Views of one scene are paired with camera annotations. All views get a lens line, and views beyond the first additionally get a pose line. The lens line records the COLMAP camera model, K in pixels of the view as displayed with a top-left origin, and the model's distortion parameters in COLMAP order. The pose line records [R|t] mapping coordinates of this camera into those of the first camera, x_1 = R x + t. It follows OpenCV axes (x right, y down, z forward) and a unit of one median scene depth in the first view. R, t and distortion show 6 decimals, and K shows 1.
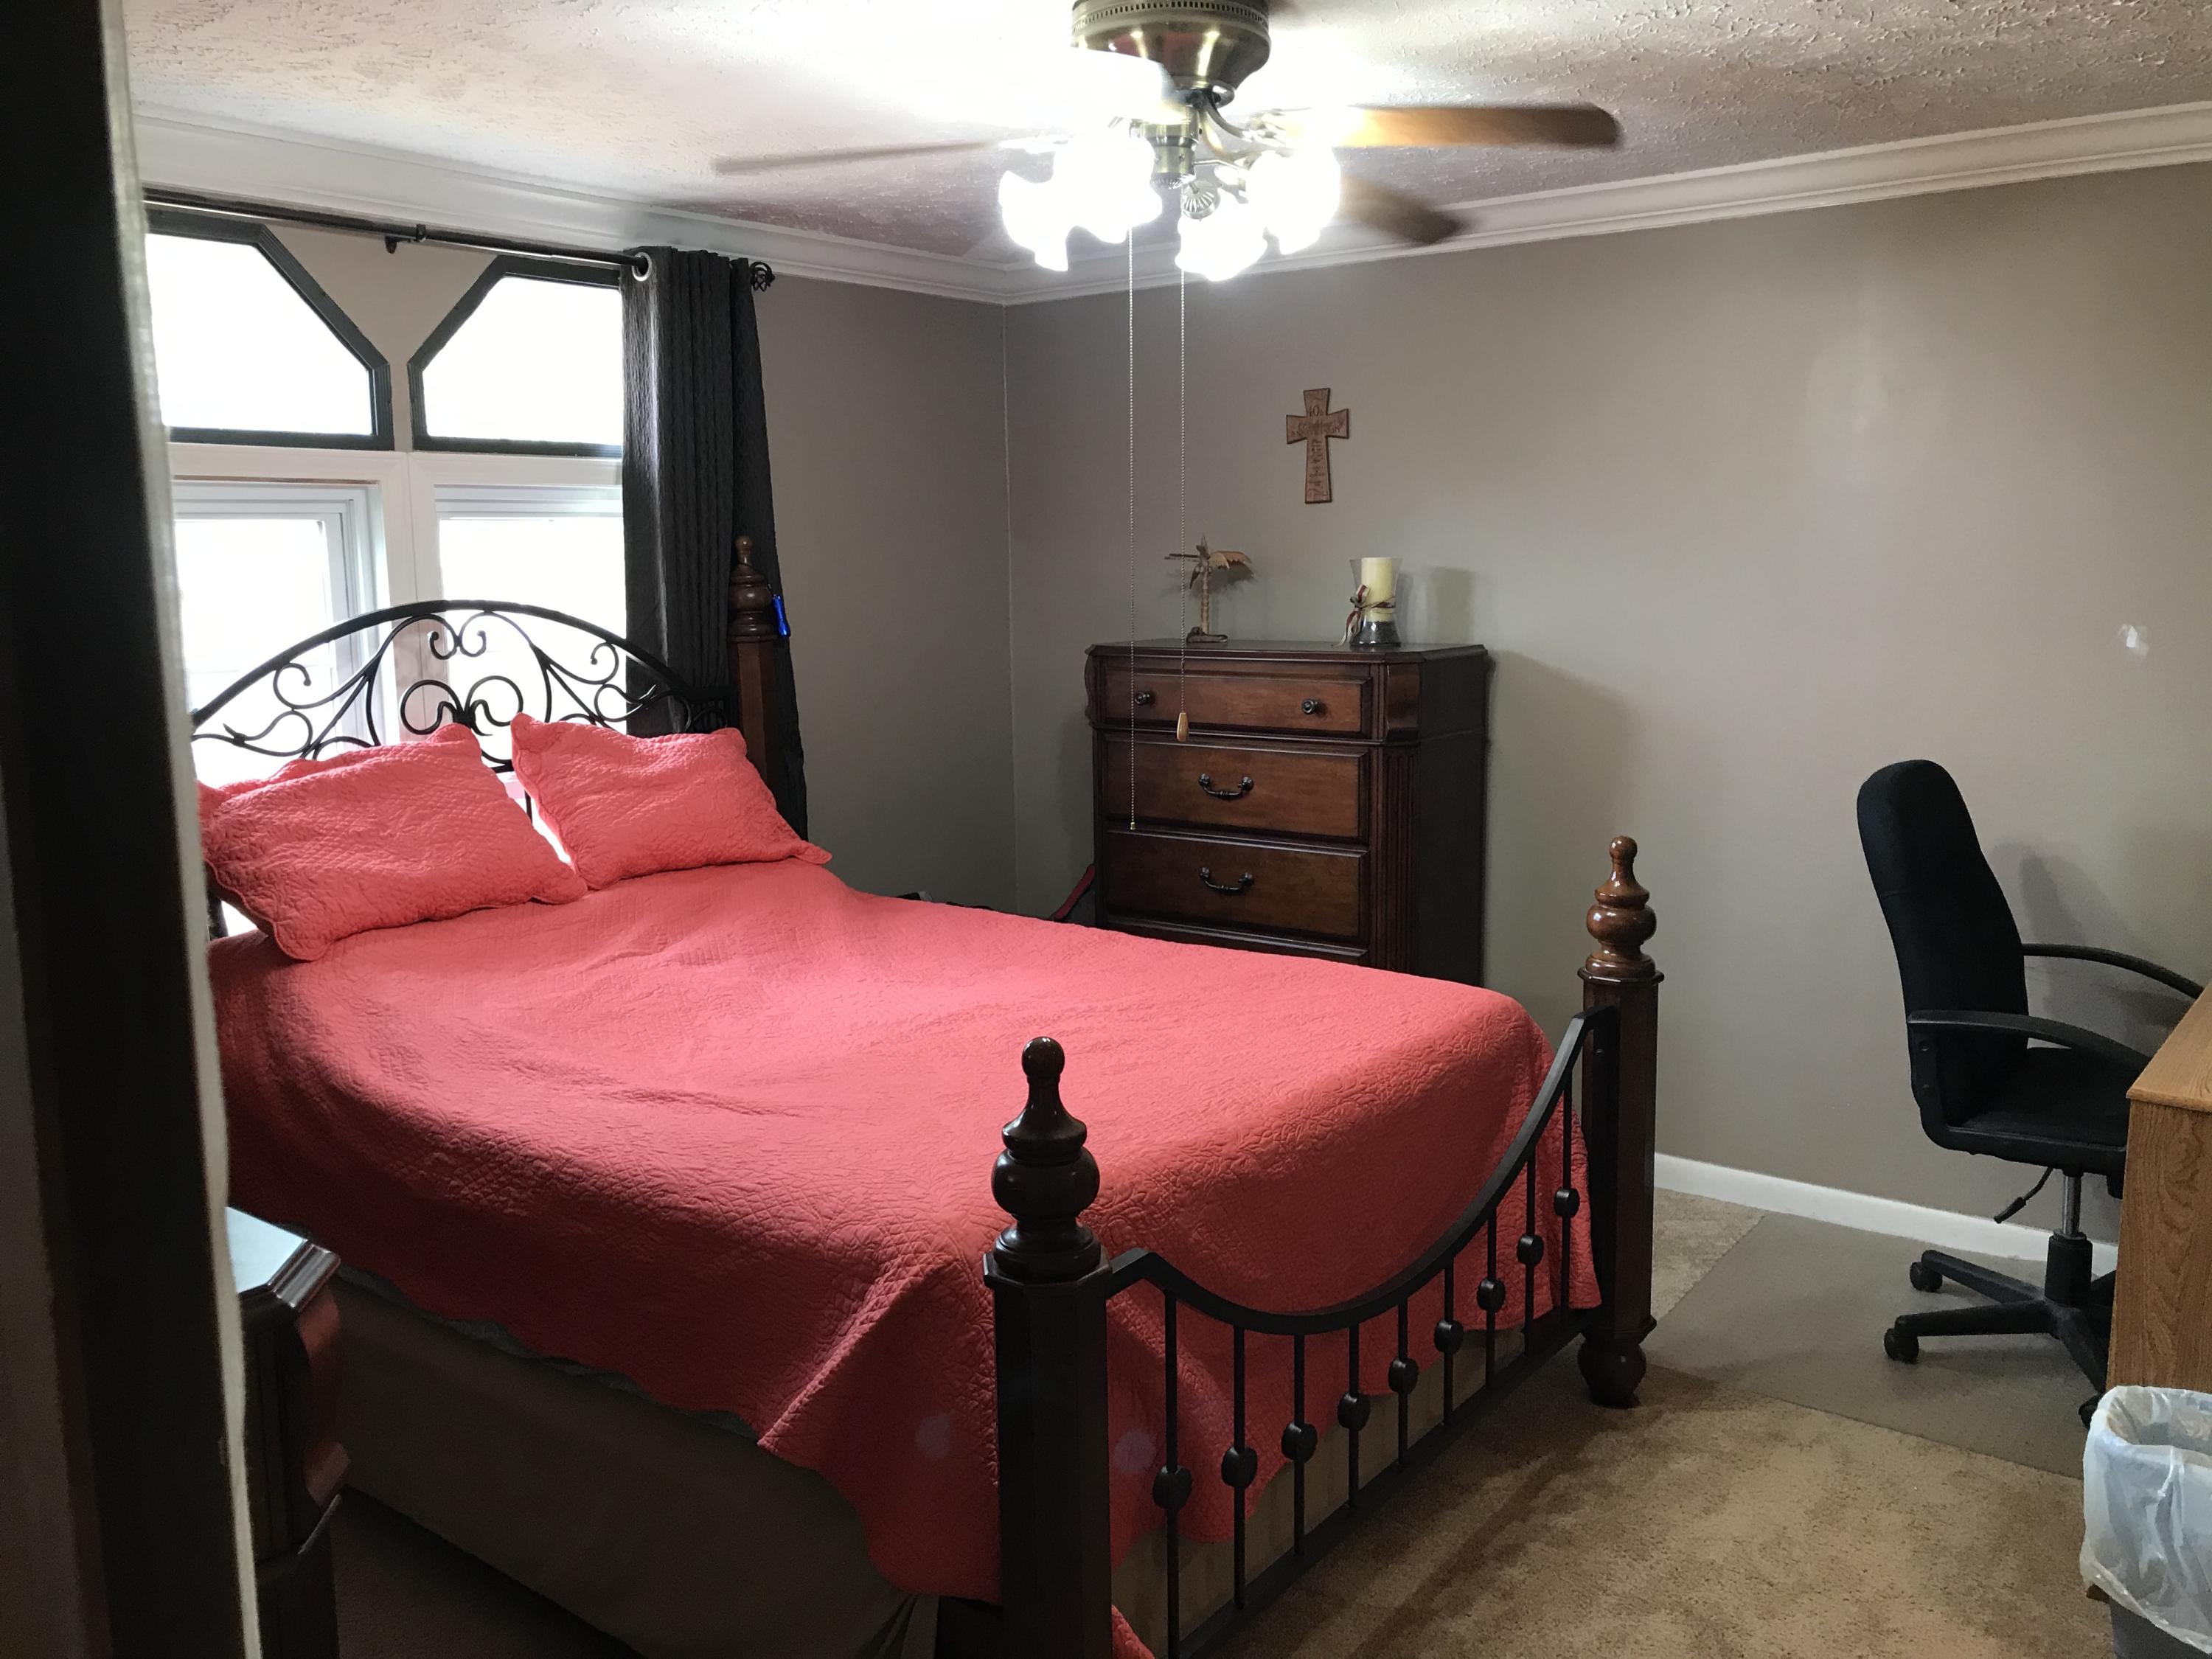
lens RADIAL K [[1790.7, 0, 1106.8], [0, 1790.7, 814.2], [0, 0, 1]] dist [0.015569, -0.014247]
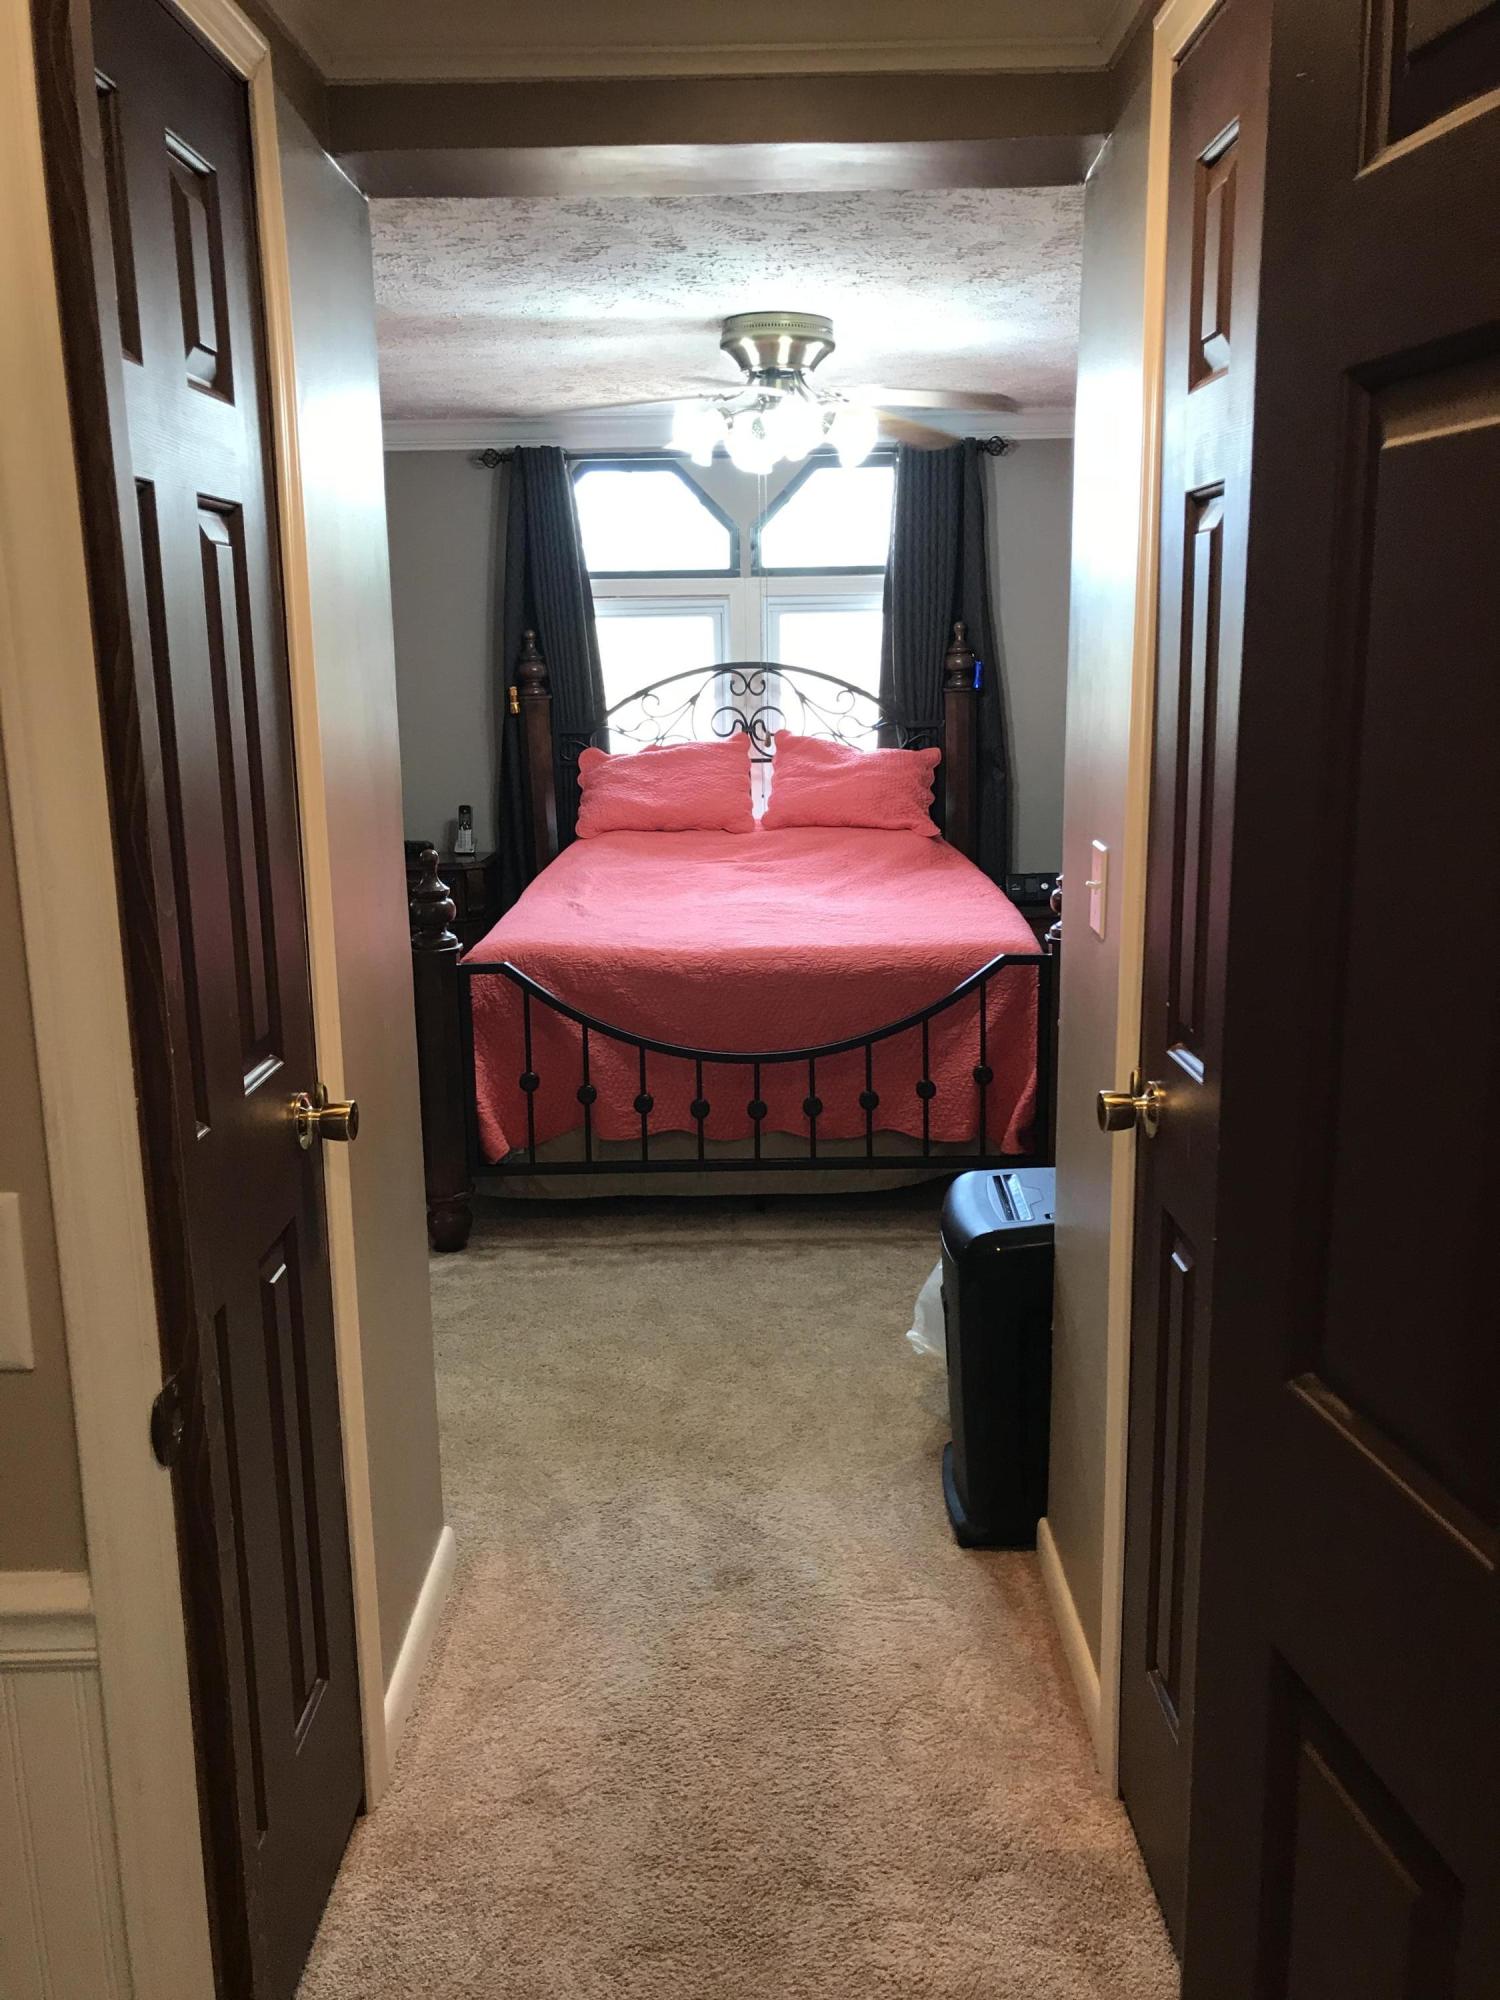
lens RADIAL K [[1619.1, 0, 755.6], [0, 1619.1, 1002.0], [0, 0, 1]] dist [0.015569, -0.014247]
pose [[0.615886, 0.175121, -0.768126, 0.935792], [-0.108061, 0.984545, 0.137817, -0.009313], [0.780389, -0.001875, 0.625291, -0.002217]]
